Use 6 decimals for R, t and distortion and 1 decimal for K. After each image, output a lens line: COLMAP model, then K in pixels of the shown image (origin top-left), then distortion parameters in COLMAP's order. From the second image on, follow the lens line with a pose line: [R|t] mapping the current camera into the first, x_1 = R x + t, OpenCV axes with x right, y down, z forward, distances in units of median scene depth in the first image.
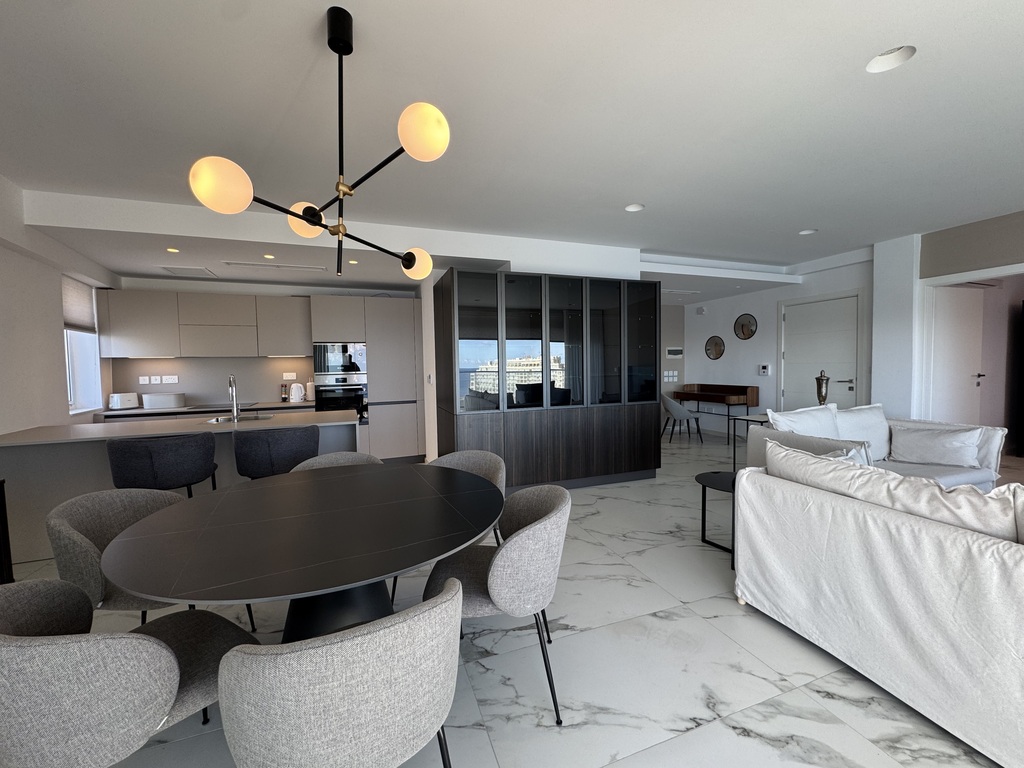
lens RADIAL K [[409.5, 0, 512.0], [0, 409.5, 384.0], [0, 0, 1]] dist [-0.000775, -0.000317]
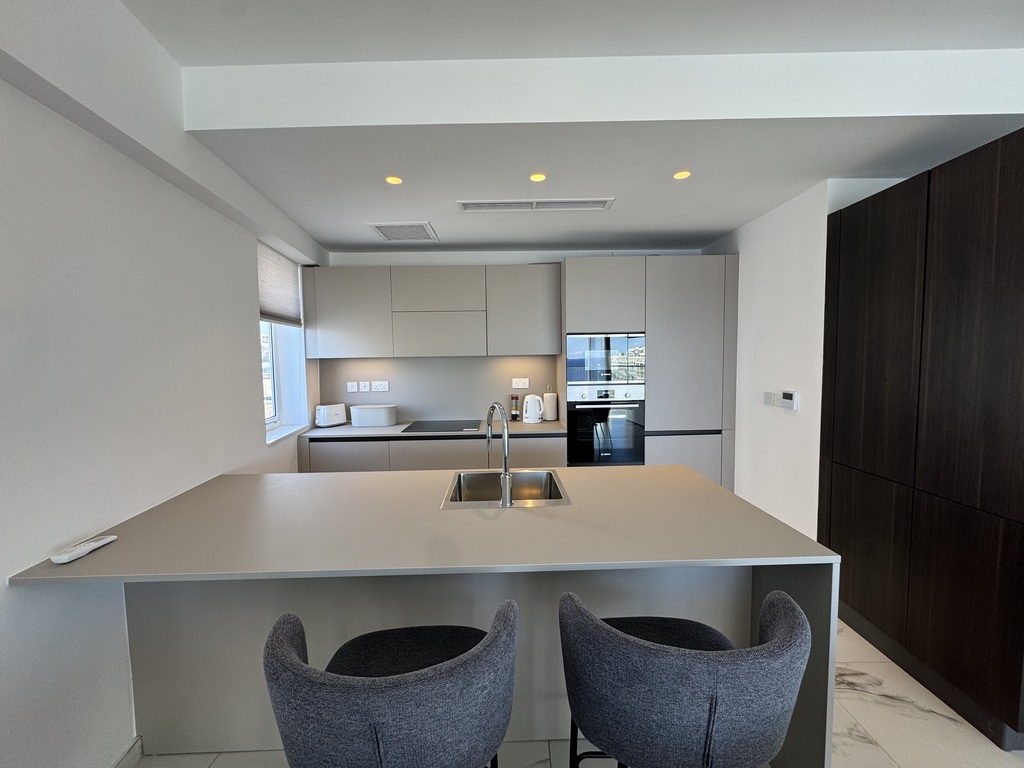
lens RADIAL K [[409.5, 0, 512.0], [0, 409.5, 384.0], [0, 0, 1]] dist [-0.000775, -0.000317]
pose [[0.936477, 0.027547, -0.349645, -0.338646], [-0.018031, 0.999374, 0.030443, -0.041662], [0.350264, -0.022204, 0.936388, 0.373012]]
